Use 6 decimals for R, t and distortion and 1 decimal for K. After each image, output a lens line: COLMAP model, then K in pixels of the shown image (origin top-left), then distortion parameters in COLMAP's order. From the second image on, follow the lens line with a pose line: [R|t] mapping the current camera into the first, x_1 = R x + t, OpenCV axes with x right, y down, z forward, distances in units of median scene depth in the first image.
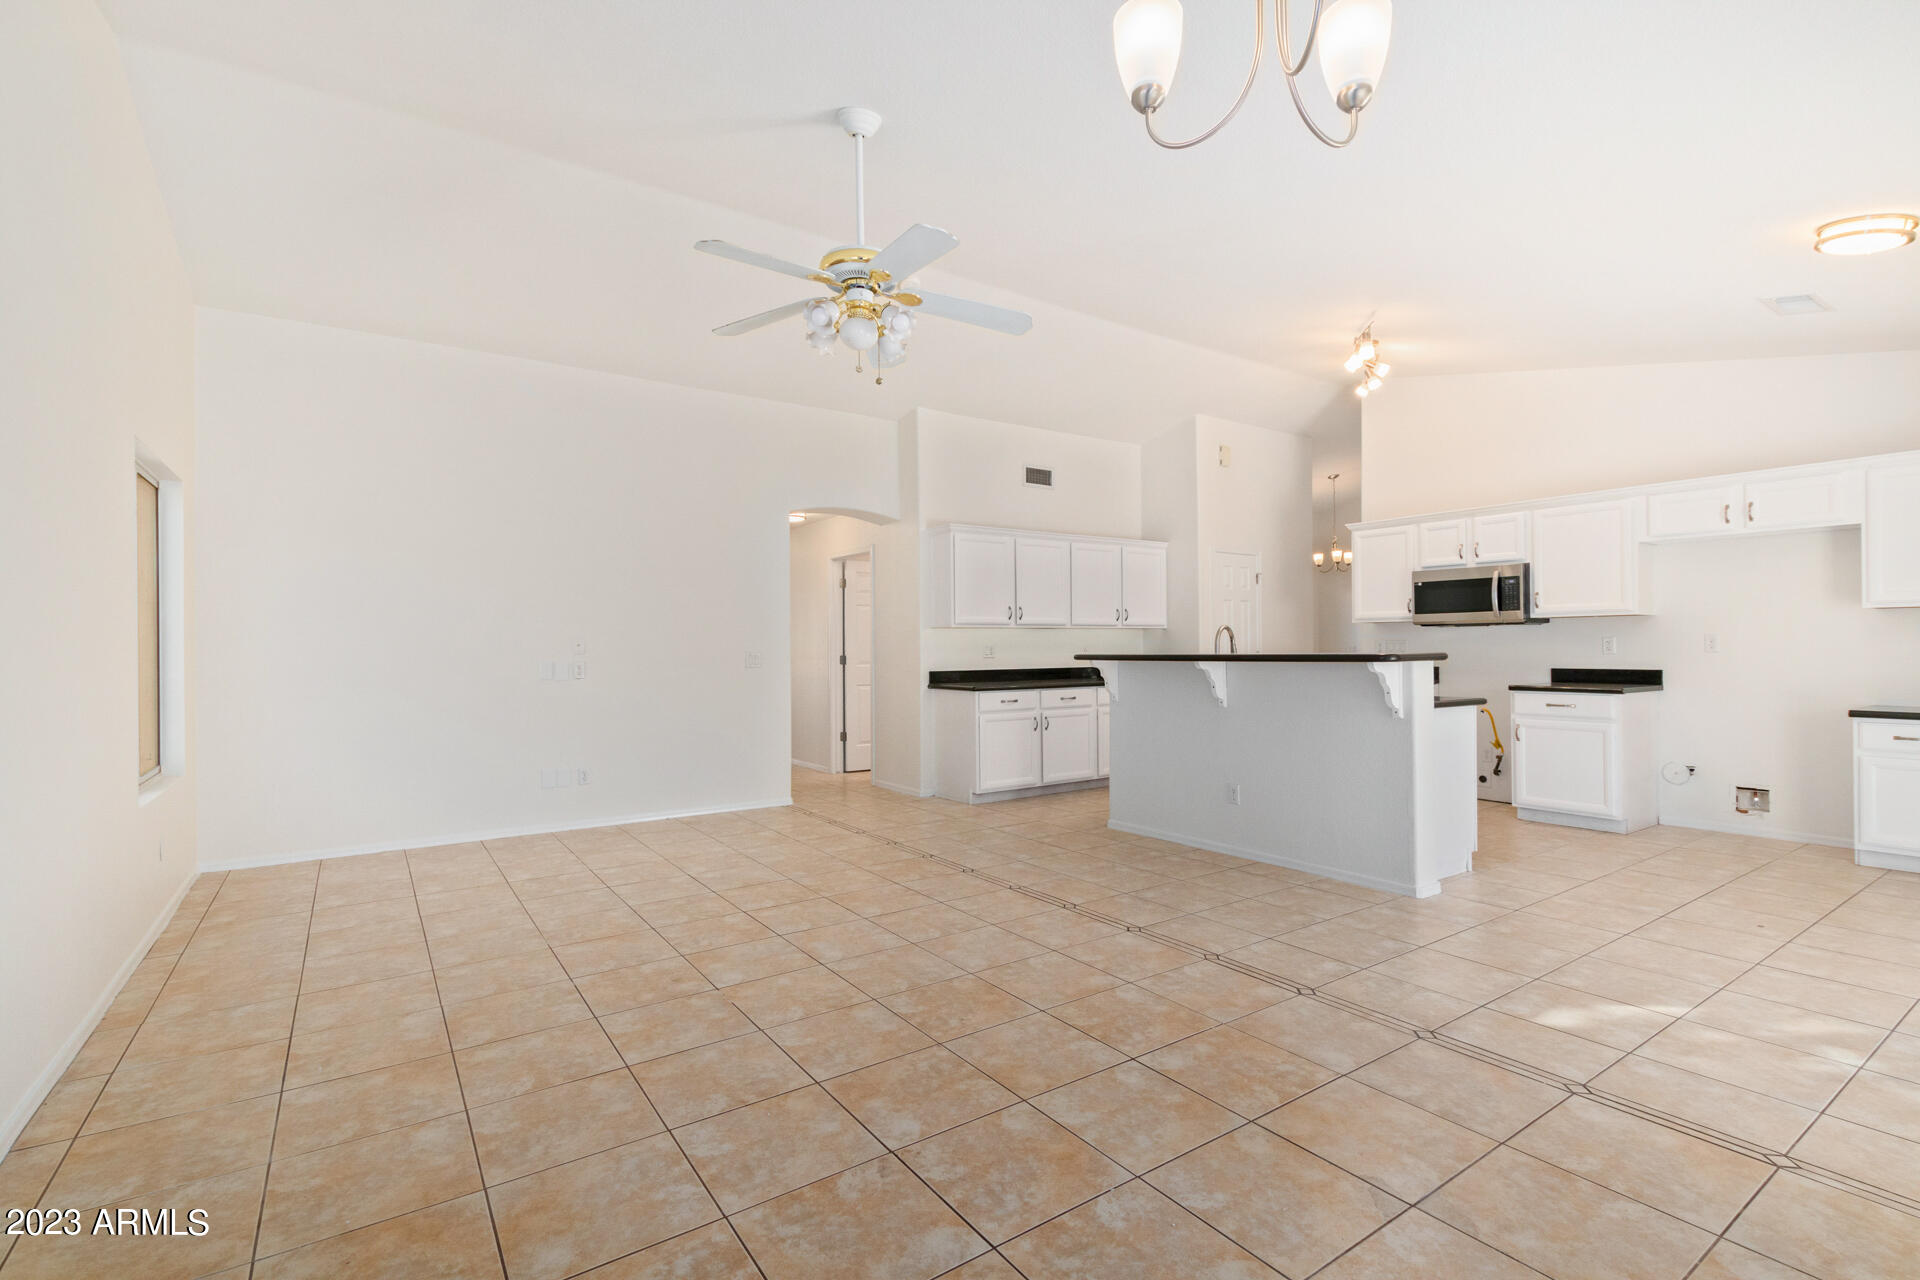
lens RADIAL K [[872.2, 0, 956.9], [0, 872.2, 642.2], [0, 0, 1]] dist [0.007153, -0.000445]
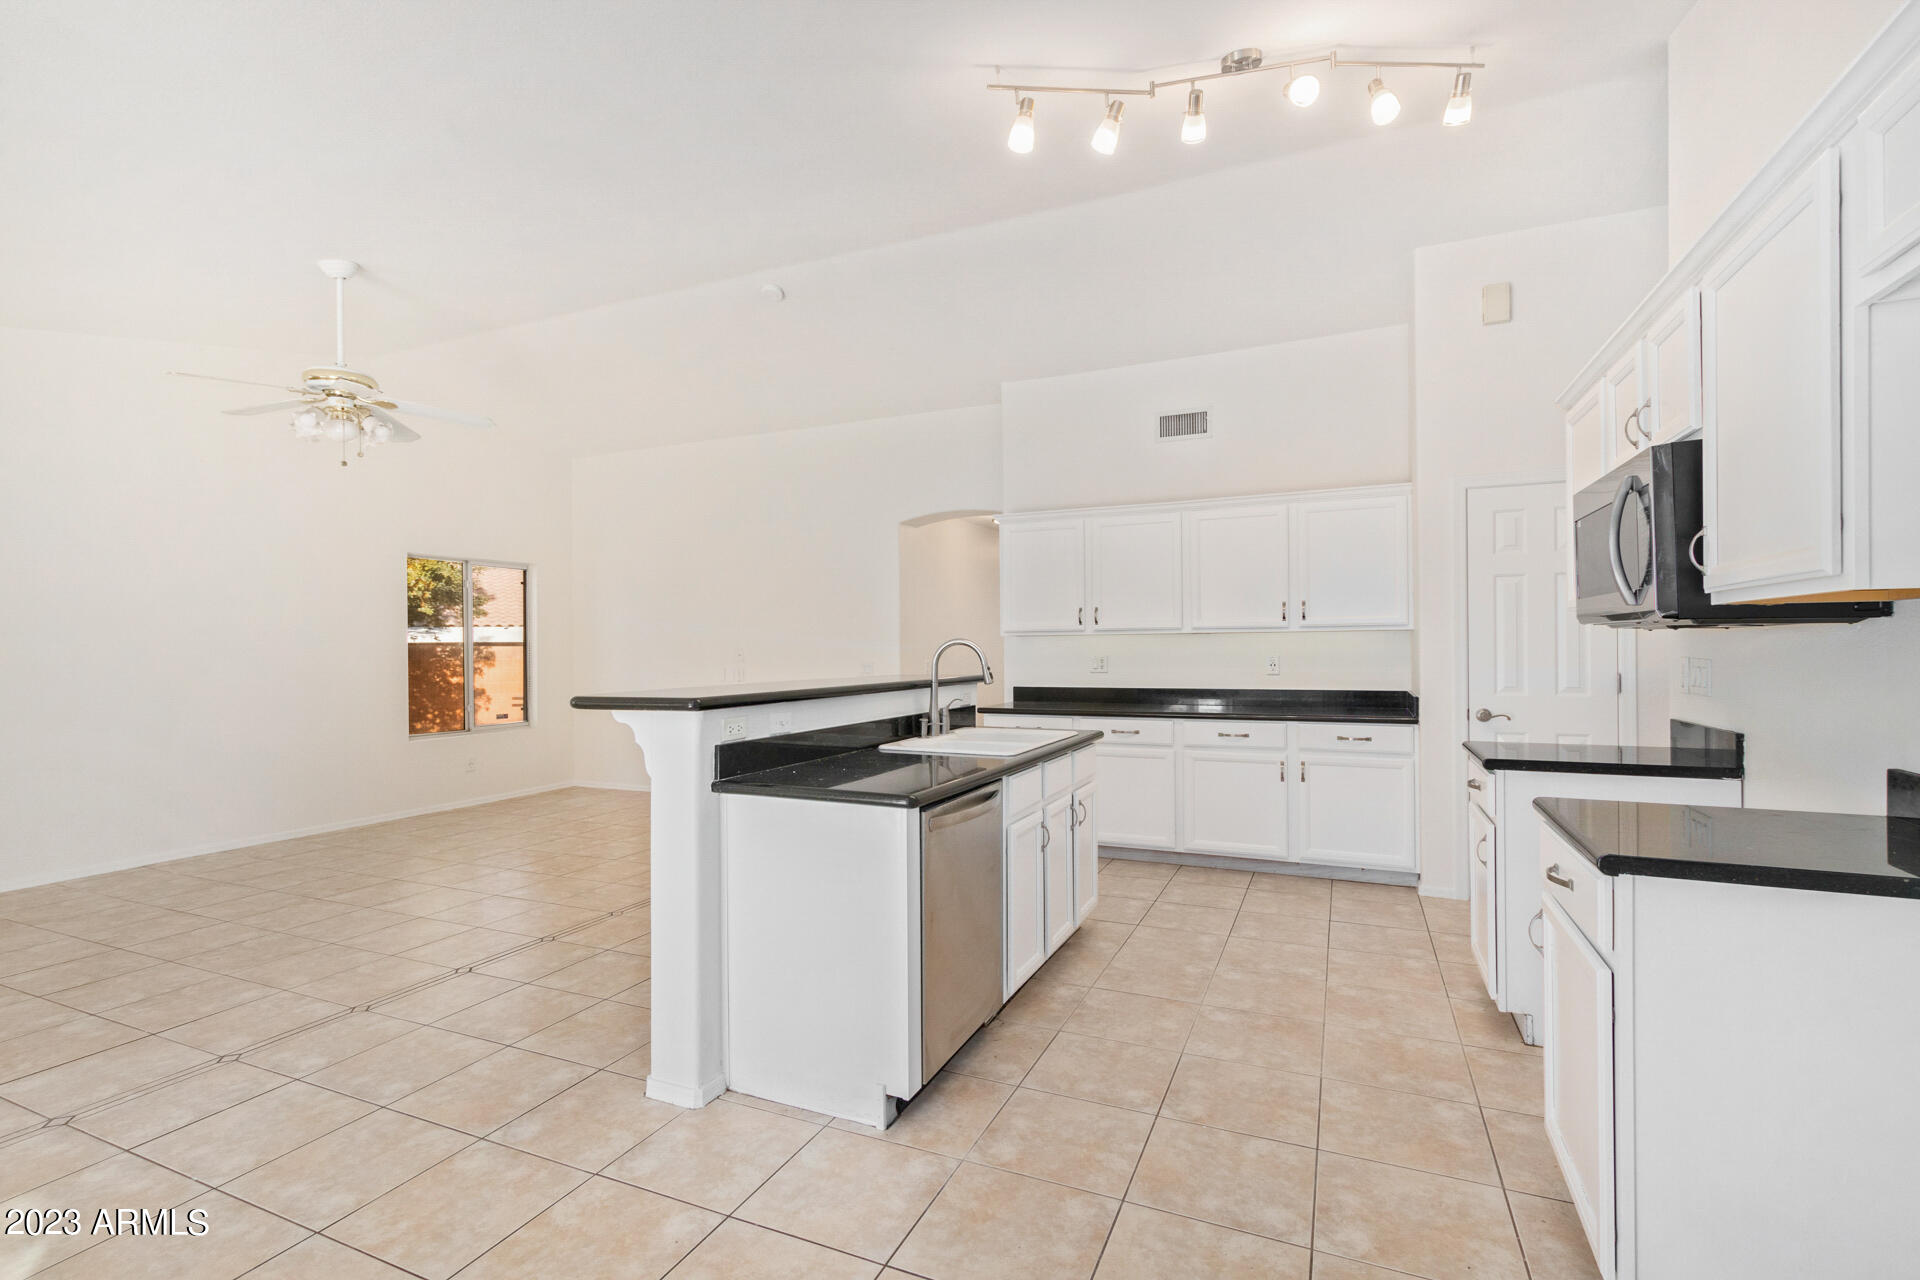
lens RADIAL K [[872.2, 0, 958.9], [0, 872.2, 653.3], [0, 0, 1]] dist [0.007153, -0.000445]
pose [[0.514396, 0.009810, -0.857497, 0.807567], [0.013143, 0.999727, 0.019322, -0.021053], [0.857452, -0.021209, 0.514127, 0.602185]]
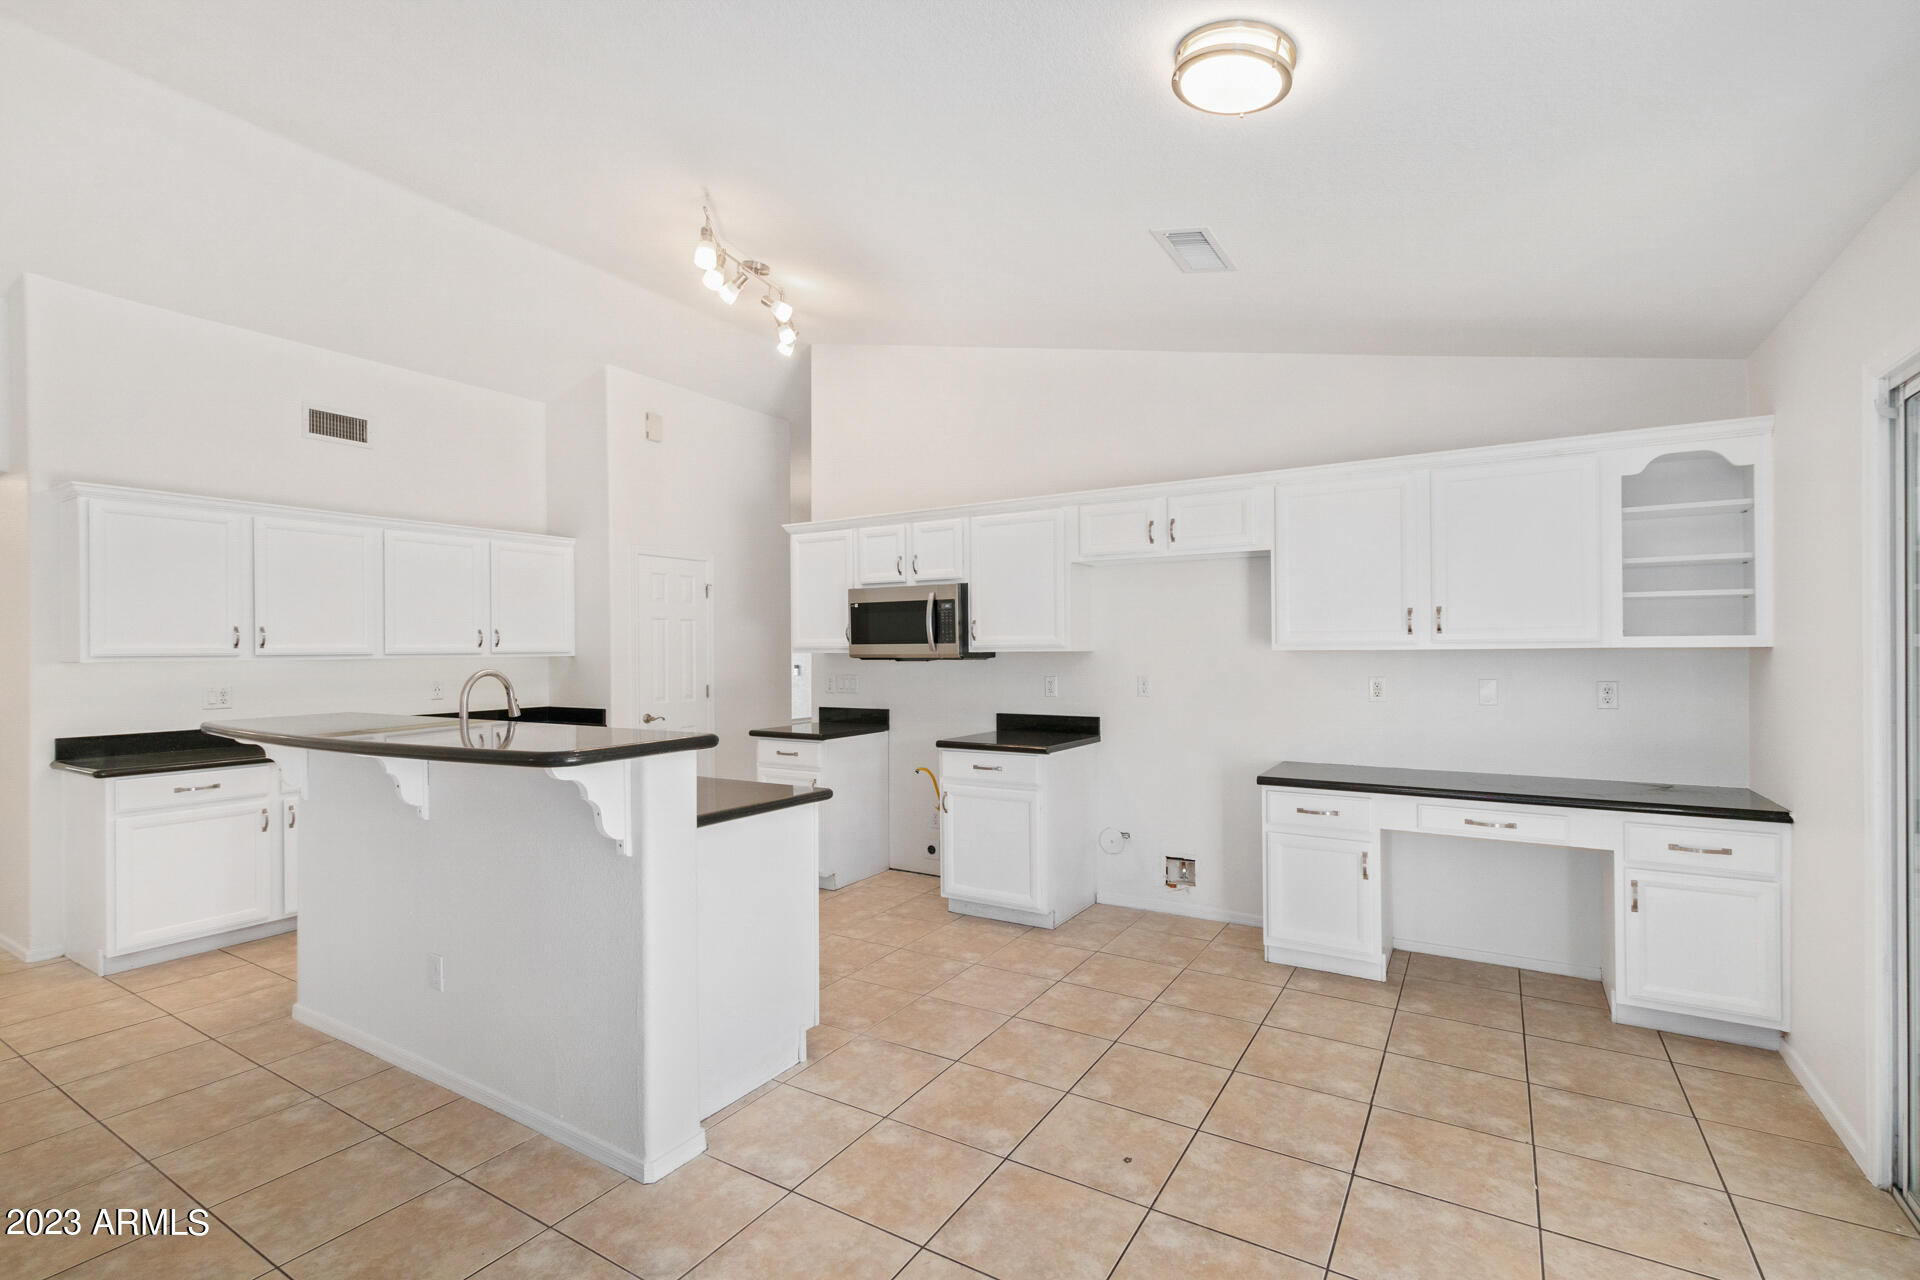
lens RADIAL K [[872.2, 0, 959.9], [0, 872.2, 640.6], [0, 0, 1]] dist [0.007153, -0.000445]
pose [[0.914592, 0.005558, 0.404339, 0.331210], [-0.001762, 0.999951, -0.009760, -0.030989], [-0.404373, 0.008214, 0.914557, 0.280985]]
